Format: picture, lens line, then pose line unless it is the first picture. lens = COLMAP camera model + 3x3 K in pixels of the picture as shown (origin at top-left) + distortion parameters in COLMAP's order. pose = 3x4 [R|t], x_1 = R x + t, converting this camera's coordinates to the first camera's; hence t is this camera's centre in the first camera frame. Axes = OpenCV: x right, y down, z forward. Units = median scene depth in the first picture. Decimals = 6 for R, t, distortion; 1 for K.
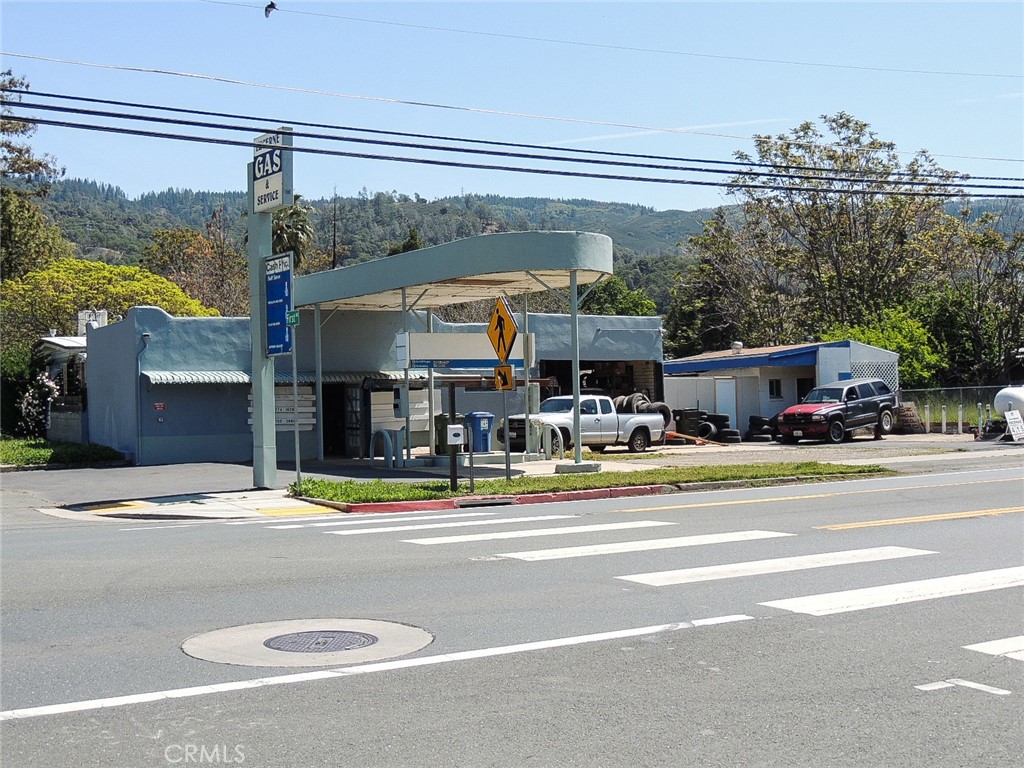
lens RADIAL K [[1401.6, 0, 511.5], [0, 1401.6, 384.2], [0, 0, 1]] dist [0.022051, 0.000000]
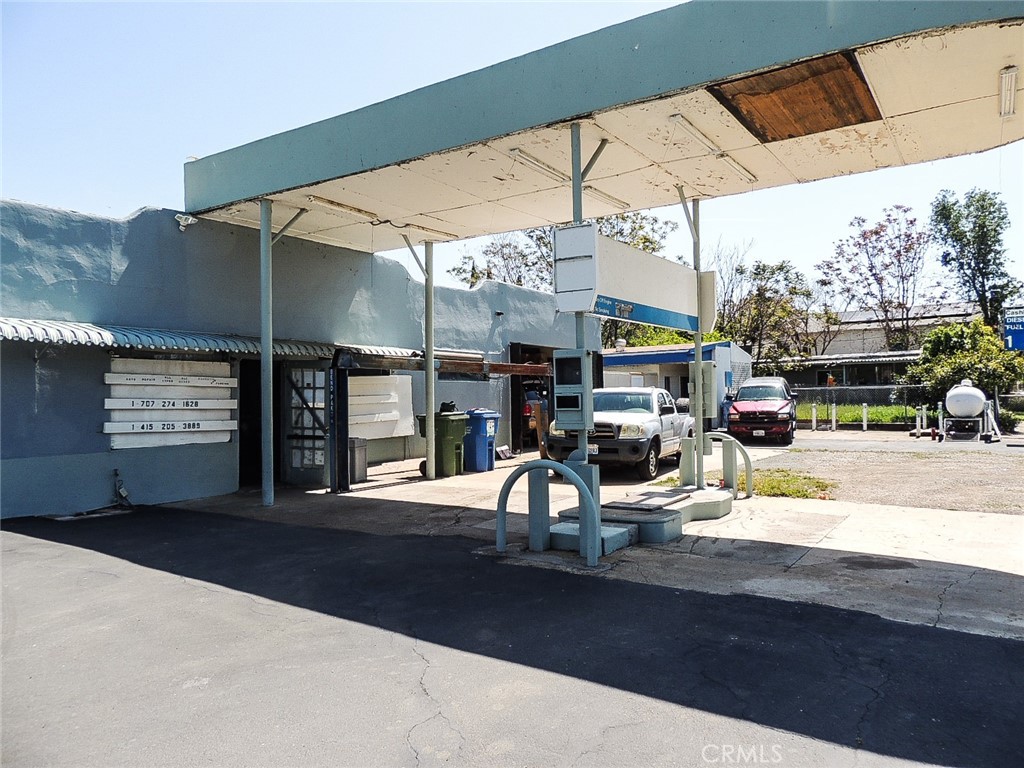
lens RADIAL K [[733.9, 0, 512.3], [0, 733.9, 383.5], [0, 0, 1]] dist [0.010536, -0.000810]
pose [[0.919969, 0.018730, 0.391544, -0.148978], [-0.015708, 0.999817, -0.010921, 0.010960], [-0.391676, 0.003896, 0.920095, 0.667228]]
